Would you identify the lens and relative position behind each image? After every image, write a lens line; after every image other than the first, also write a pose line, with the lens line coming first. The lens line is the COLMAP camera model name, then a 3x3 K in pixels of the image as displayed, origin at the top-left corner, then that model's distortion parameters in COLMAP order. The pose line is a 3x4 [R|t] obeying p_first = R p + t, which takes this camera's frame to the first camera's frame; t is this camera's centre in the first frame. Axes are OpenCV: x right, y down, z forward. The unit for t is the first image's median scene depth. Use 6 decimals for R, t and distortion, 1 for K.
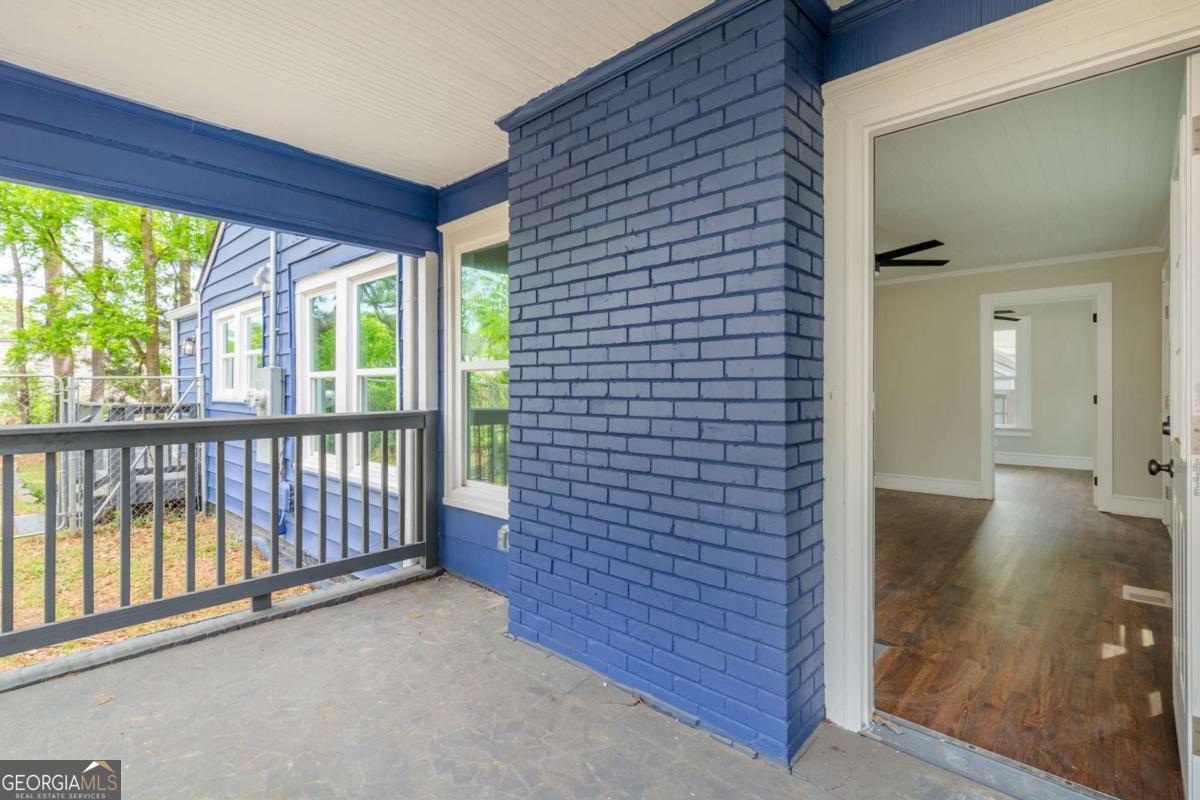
lens RADIAL K [[539.2, 0, 596.0], [0, 539.2, 390.9], [0, 0, 1]] dist [0.002359, 0.000019]
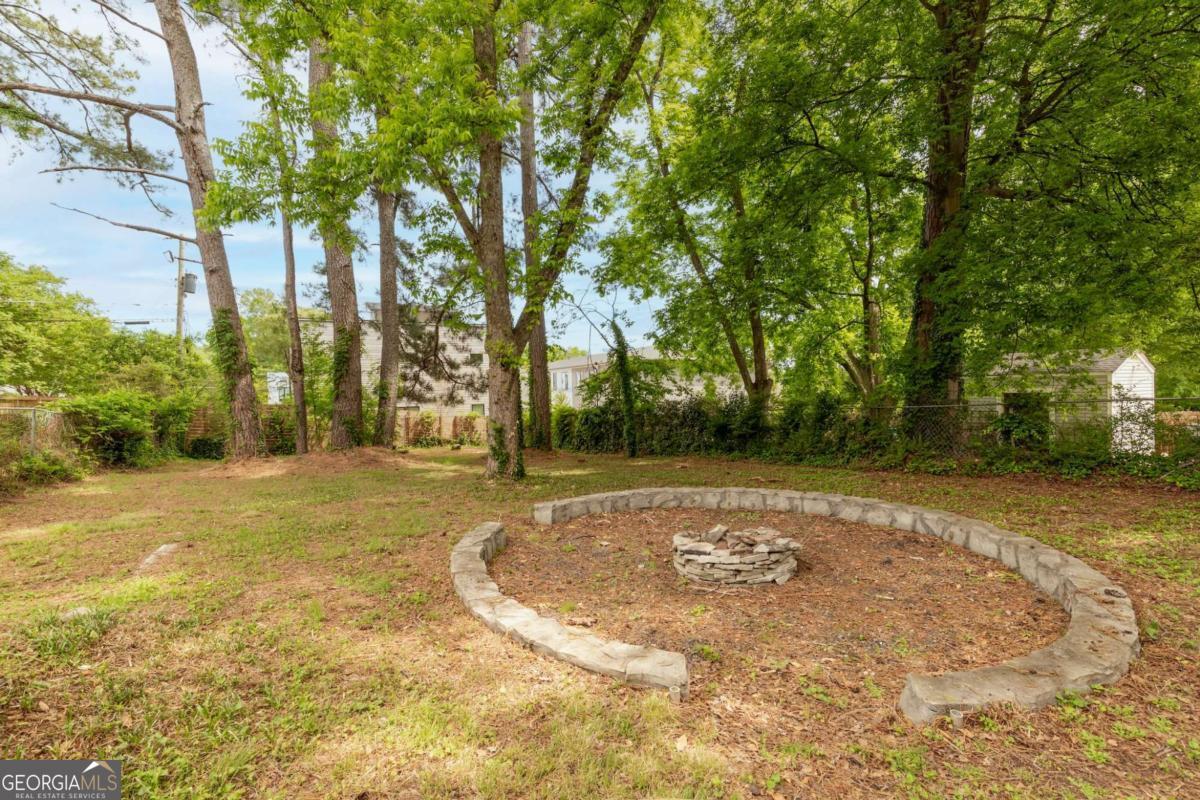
lens RADIAL K [[539.2, 0, 606.0], [0, 539.2, 395.7], [0, 0, 1]] dist [0.002359, 0.000019]
pose [[0.937033, -0.023990, -0.348416, -0.462042], [0.030273, 0.999462, 0.012599, 0.048103], [0.347926, -0.022353, 0.937255, 0.489420]]
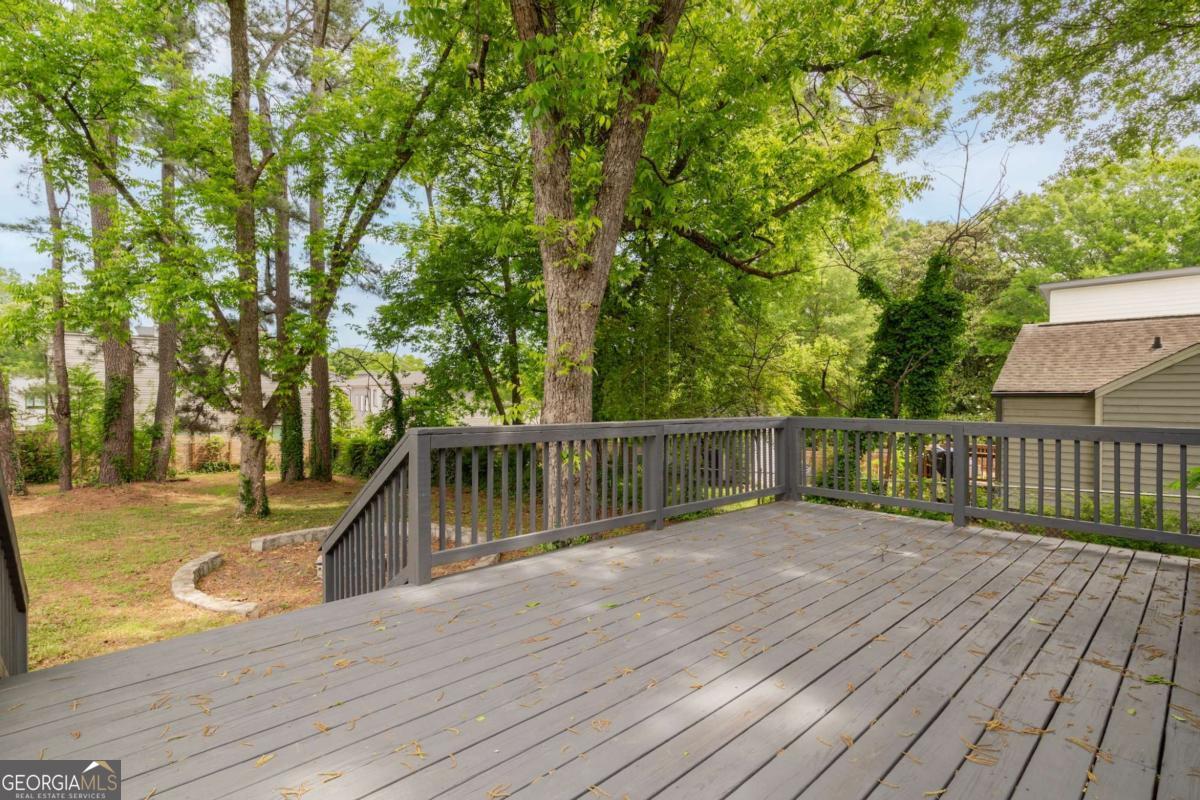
lens RADIAL K [[539.2, 0, 598.0], [0, 539.2, 404.7], [0, 0, 1]] dist [0.002359, 0.000019]
pose [[0.996585, 0.006448, -0.082316, -0.305910], [-0.005591, 0.999928, 0.010639, -0.000612], [0.082379, -0.010142, 0.996550, 0.345937]]
